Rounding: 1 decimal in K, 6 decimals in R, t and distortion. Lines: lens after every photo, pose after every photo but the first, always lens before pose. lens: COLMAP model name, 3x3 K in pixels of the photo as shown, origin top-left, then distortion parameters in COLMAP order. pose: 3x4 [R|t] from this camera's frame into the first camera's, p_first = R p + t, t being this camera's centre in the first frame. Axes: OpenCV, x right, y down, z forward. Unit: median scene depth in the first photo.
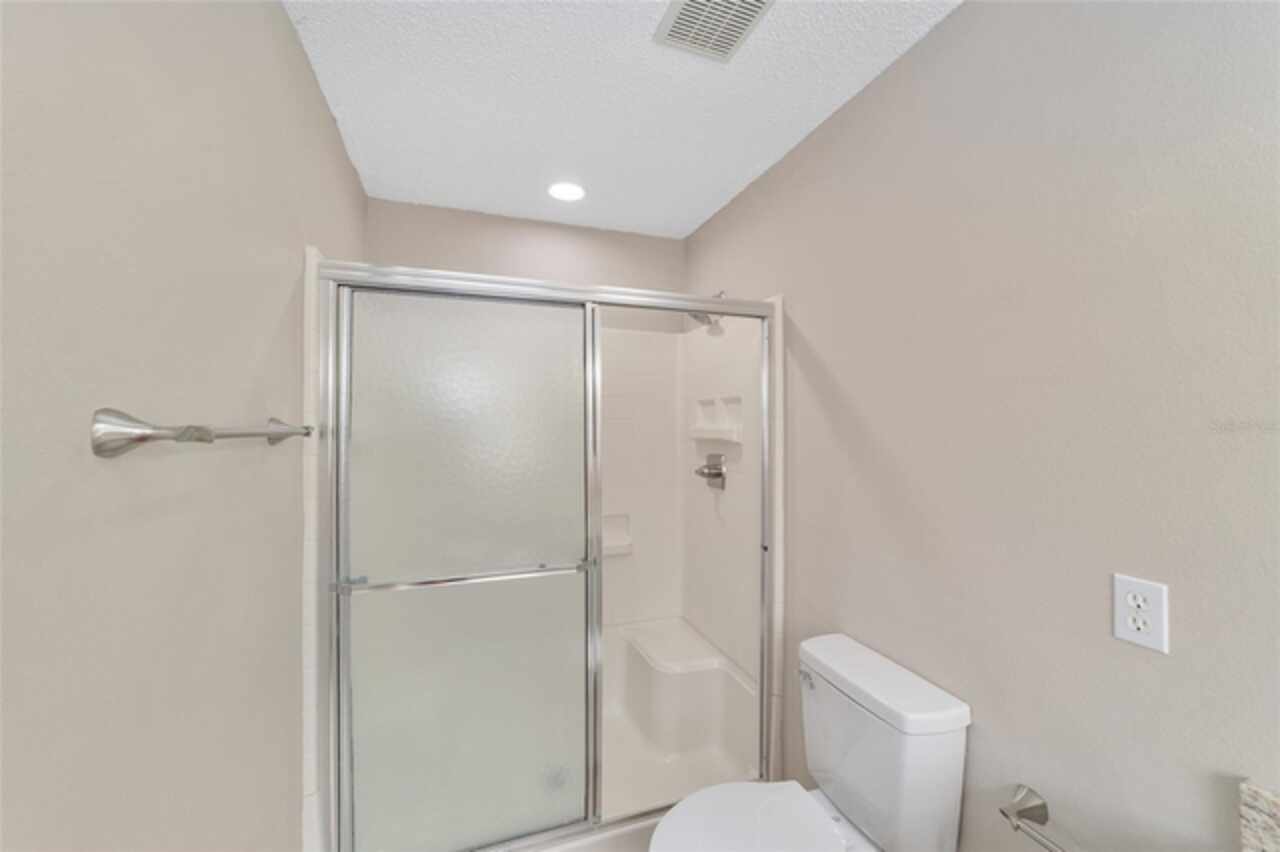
lens RADIAL K [[490.4, 0, 636.8], [0, 490.4, 428.8], [0, 0, 1]] dist [-0.021045, 0.009044]
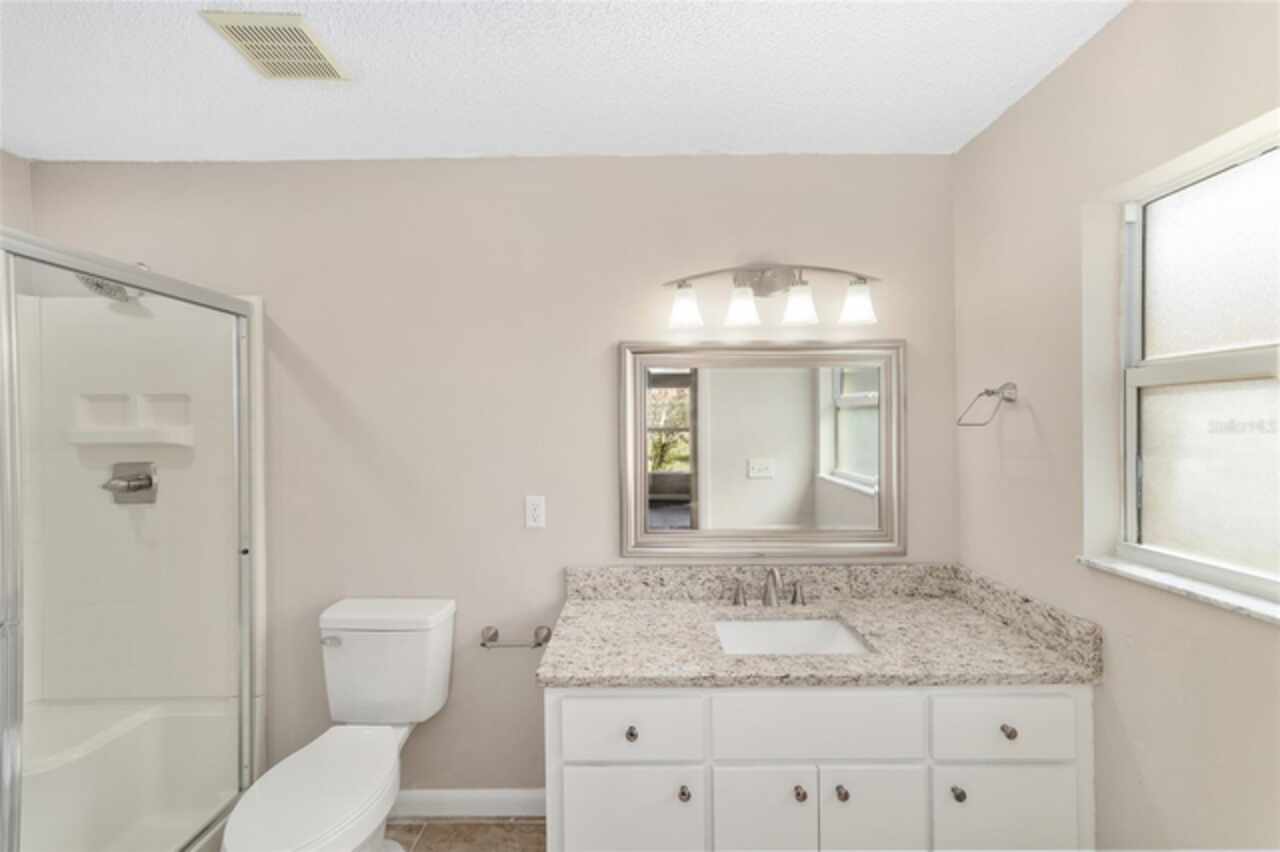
lens RADIAL K [[490.4, 0, 636.8], [0, 490.4, 428.8], [0, 0, 1]] dist [-0.021045, 0.009044]
pose [[0.342359, -0.011373, 0.939501, -0.379878], [0.012384, 0.999894, 0.007592, 0.001074], [-0.939488, 0.009036, 0.342463, -0.073945]]
